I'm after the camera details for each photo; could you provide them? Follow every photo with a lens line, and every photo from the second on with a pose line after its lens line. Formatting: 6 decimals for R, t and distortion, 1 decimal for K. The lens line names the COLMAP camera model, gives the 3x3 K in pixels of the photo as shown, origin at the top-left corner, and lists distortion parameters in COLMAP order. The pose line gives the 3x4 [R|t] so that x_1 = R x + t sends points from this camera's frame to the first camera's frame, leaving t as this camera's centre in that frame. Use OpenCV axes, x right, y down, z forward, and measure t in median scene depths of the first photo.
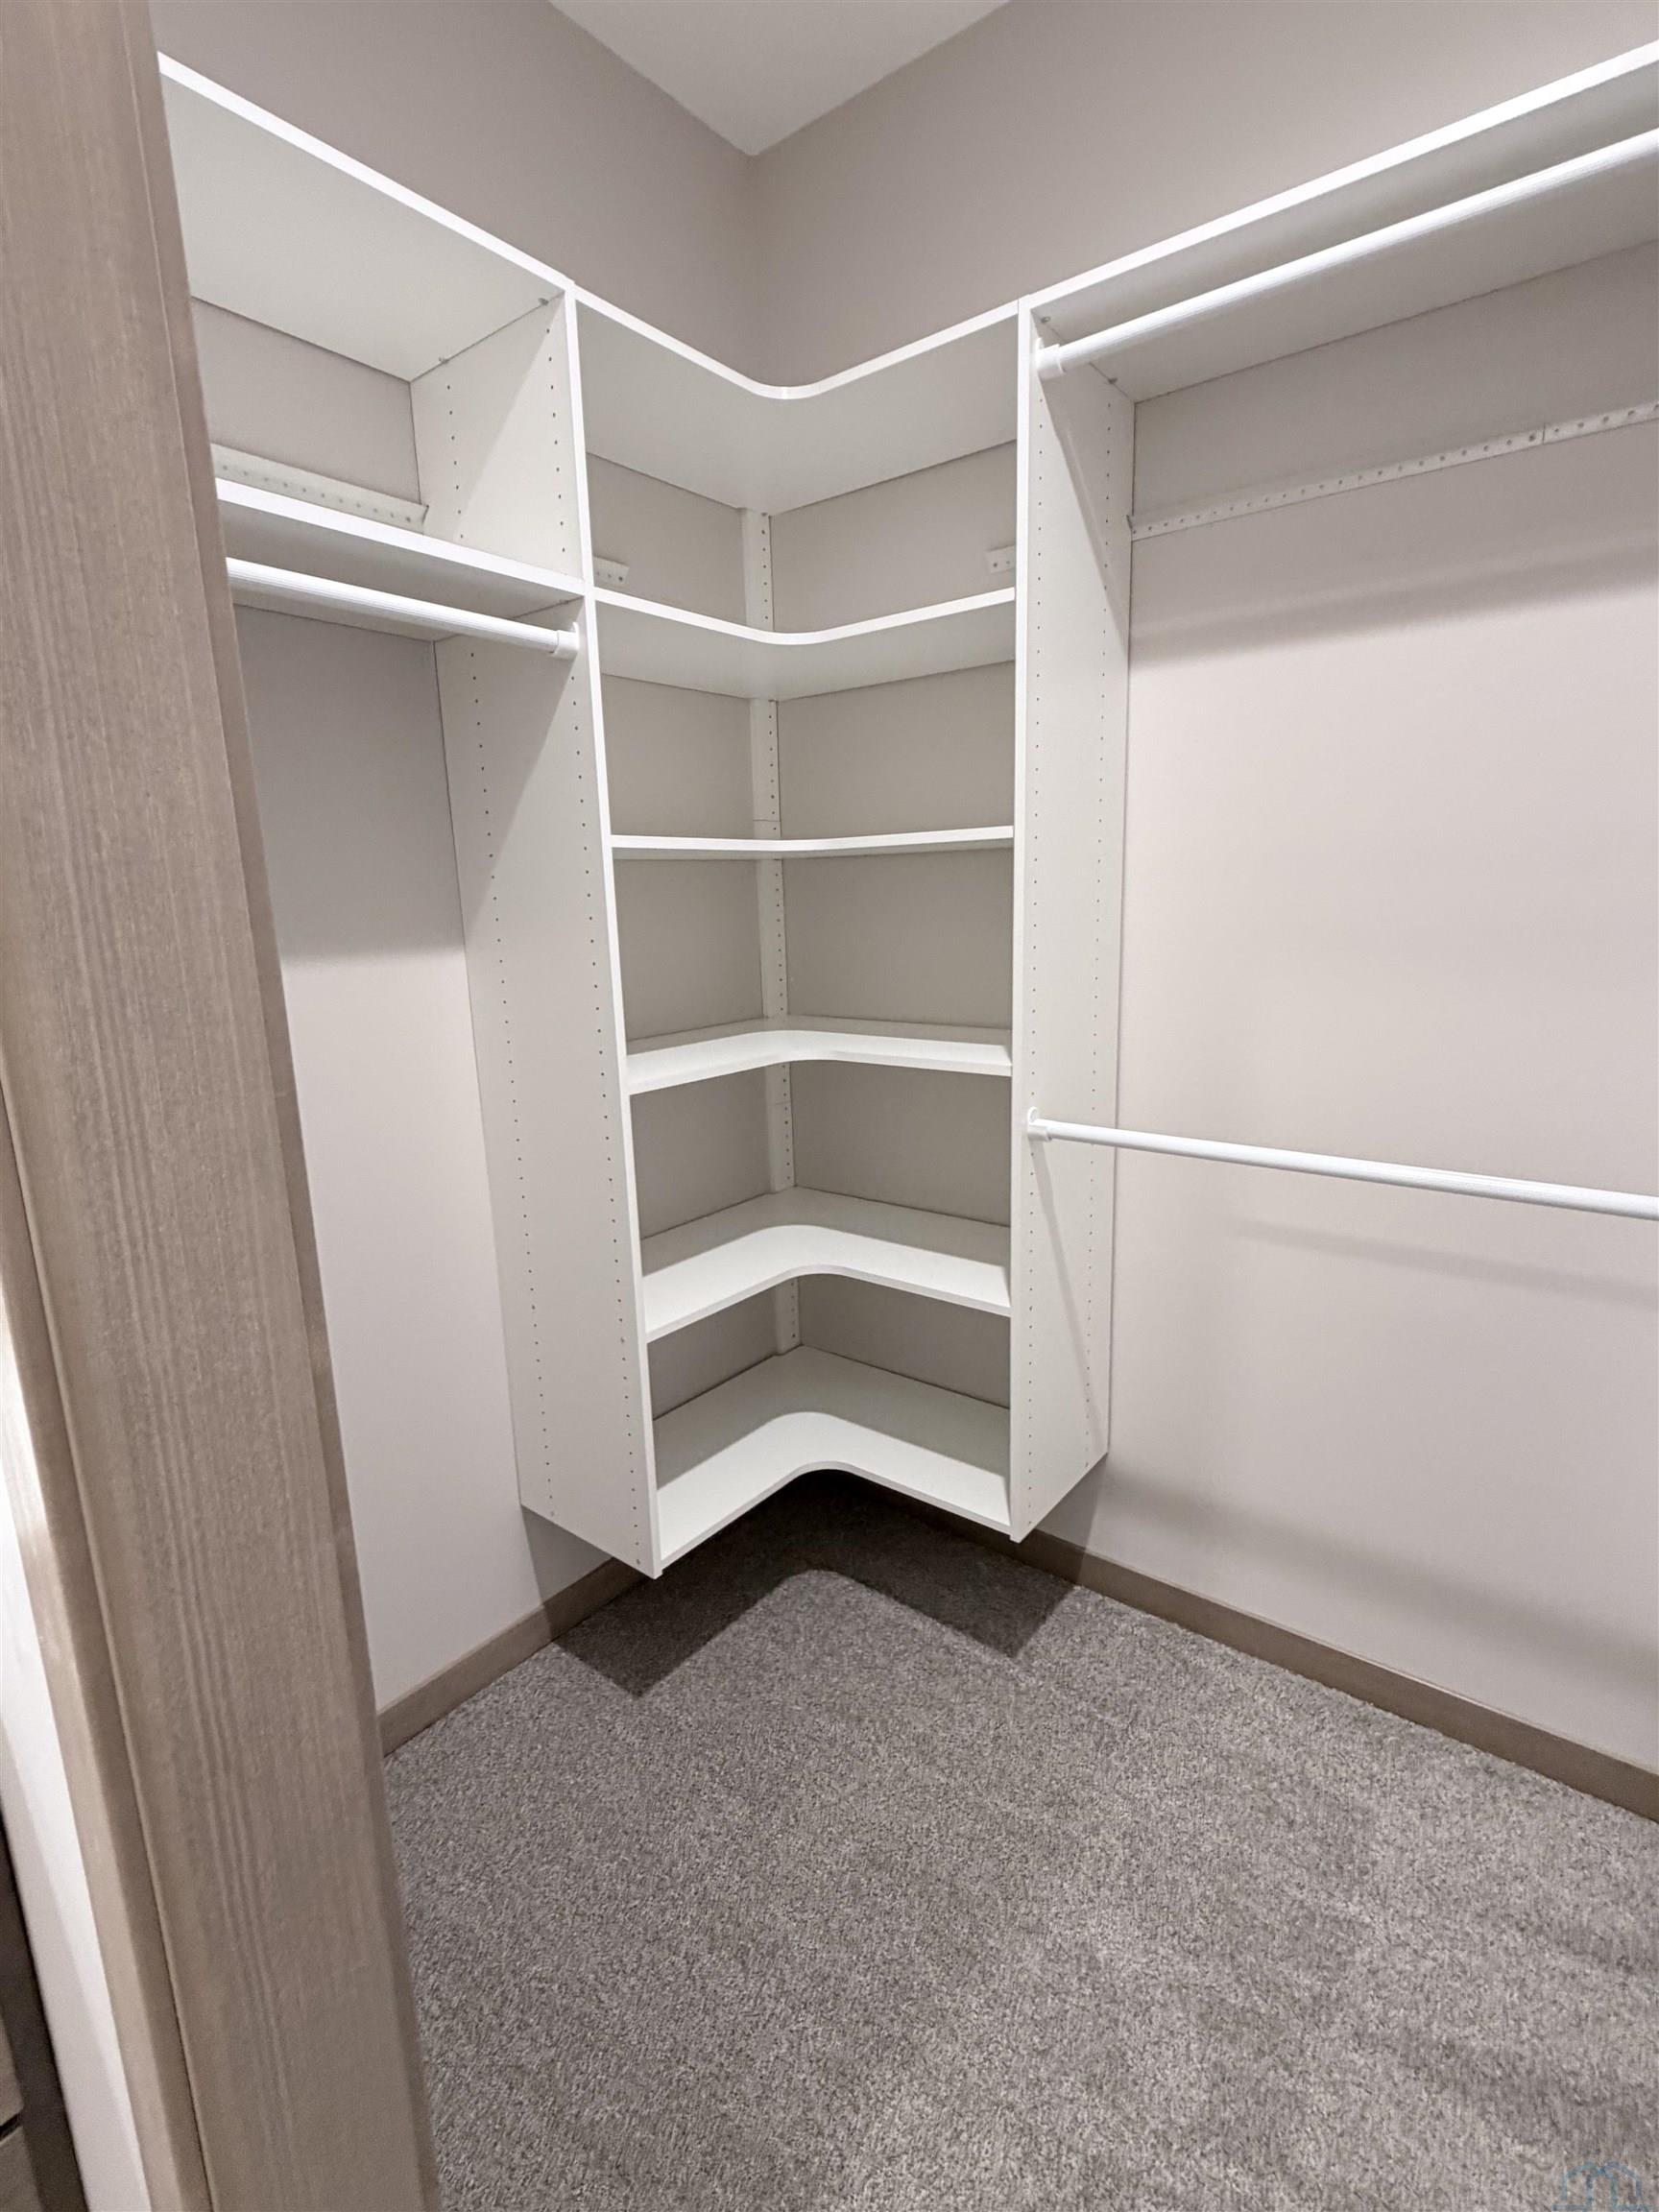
lens RADIAL K [[1032.3, 0, 838.6], [0, 1032.3, 1098.8], [0, 0, 1]] dist [-0.002025, 0.001070]
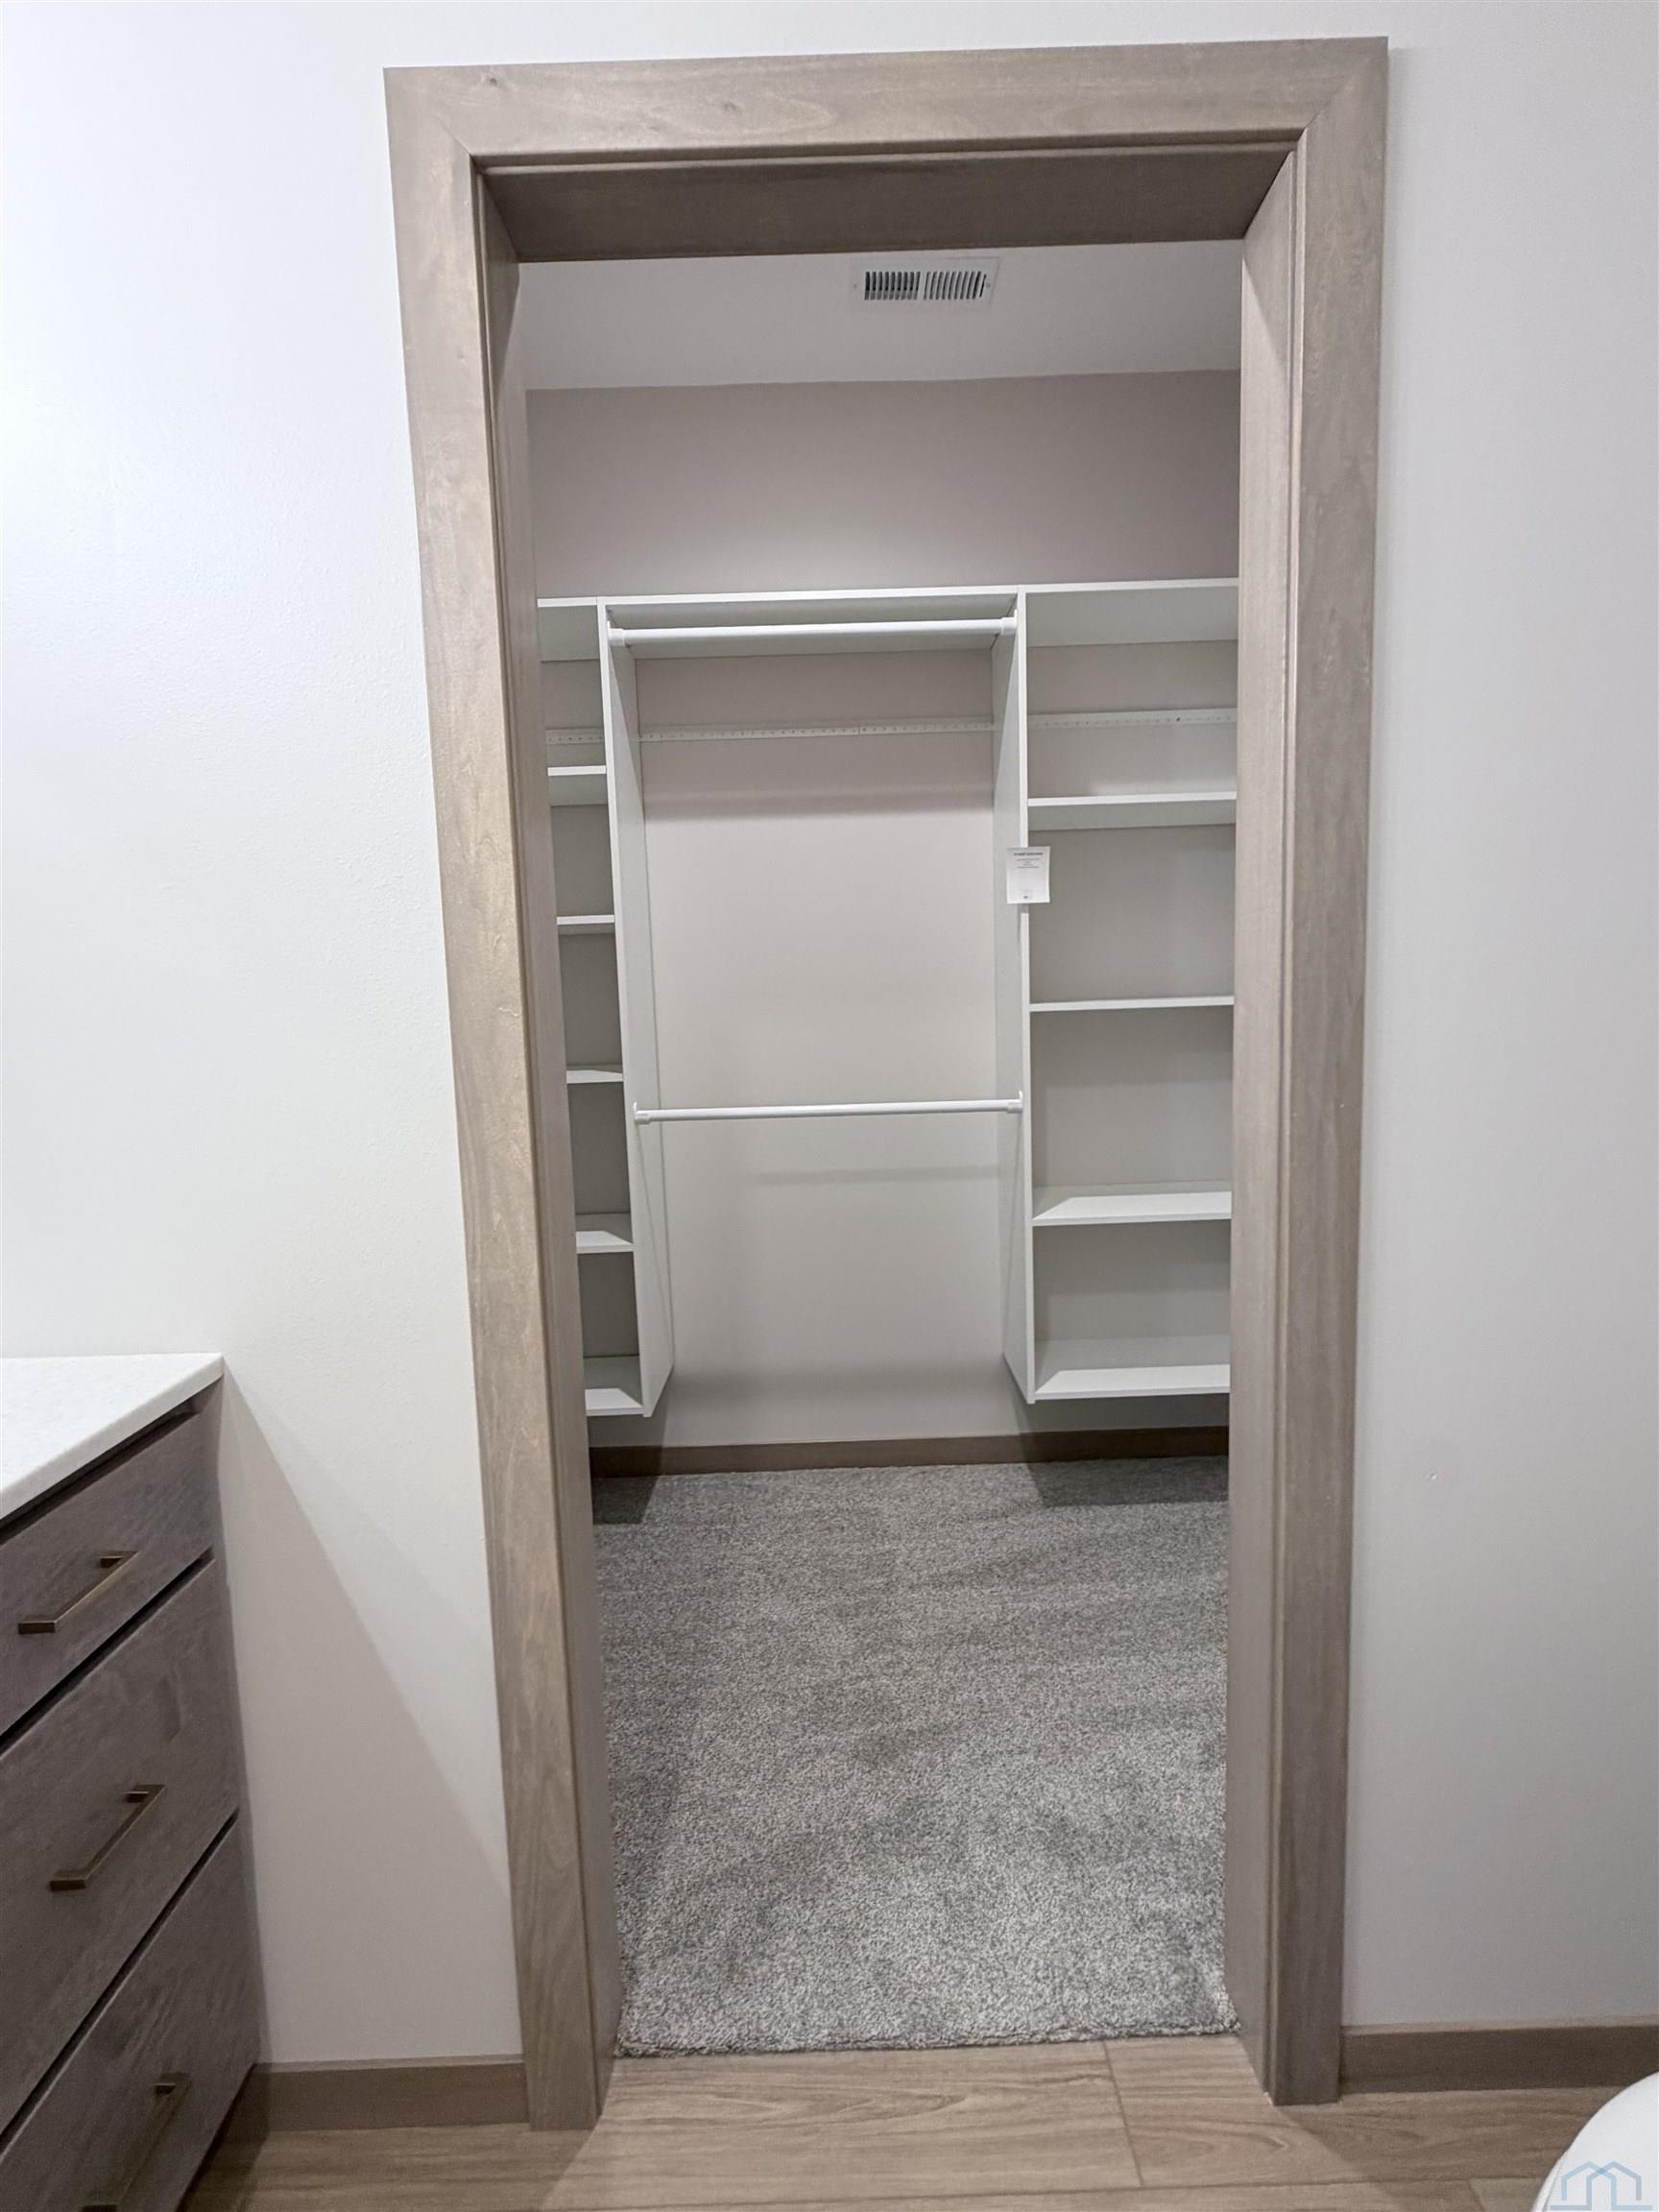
lens RADIAL K [[1032.3, 0, 835.5], [0, 1032.3, 1110.1], [0, 0, 1]] dist [-0.002025, 0.001070]
pose [[0.781087, -0.068931, 0.620606, -0.541788], [0.140534, 0.987795, -0.067159, 0.170894], [-0.608402, 0.139673, 0.781241, -0.354004]]
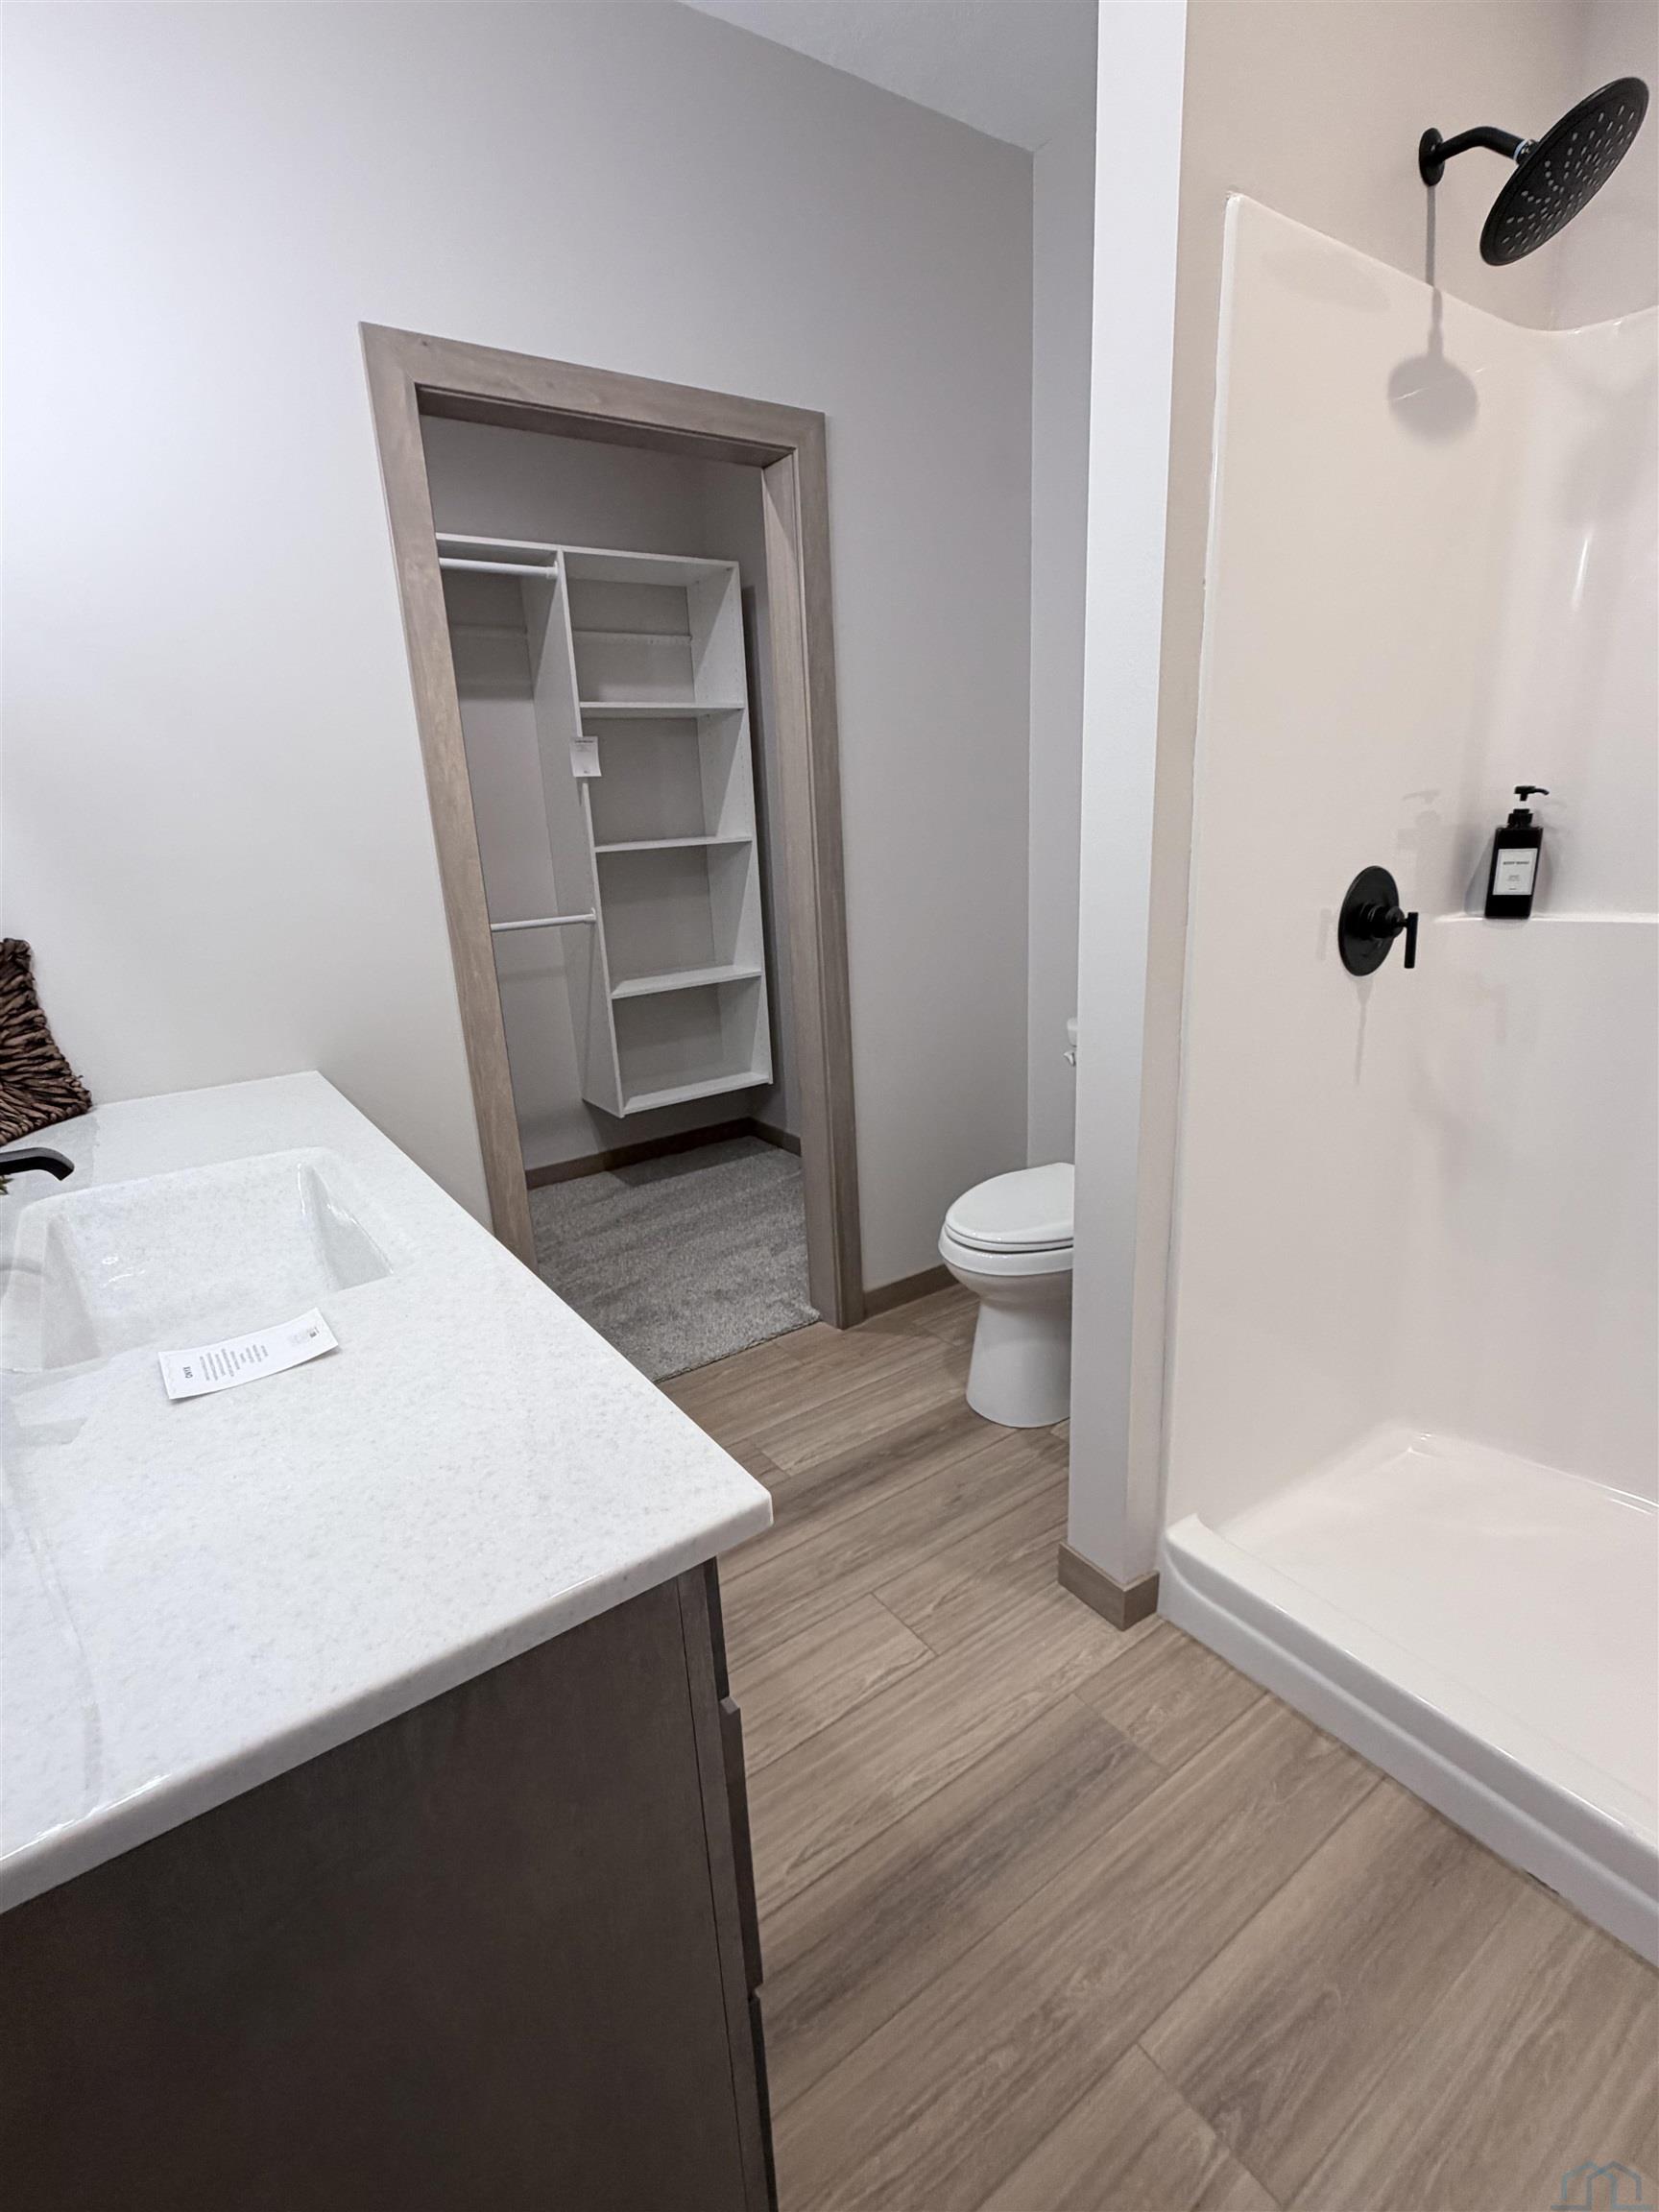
lens RADIAL K [[1032.3, 0, 826.9], [0, 1032.3, 1103.3], [0, 0, 1]] dist [-0.002025, 0.001070]
pose [[0.290506, -0.256152, 0.921950, -1.450414], [0.235997, 0.952920, 0.190394, 0.176264], [-0.927314, 0.162266, 0.337280, -0.496315]]
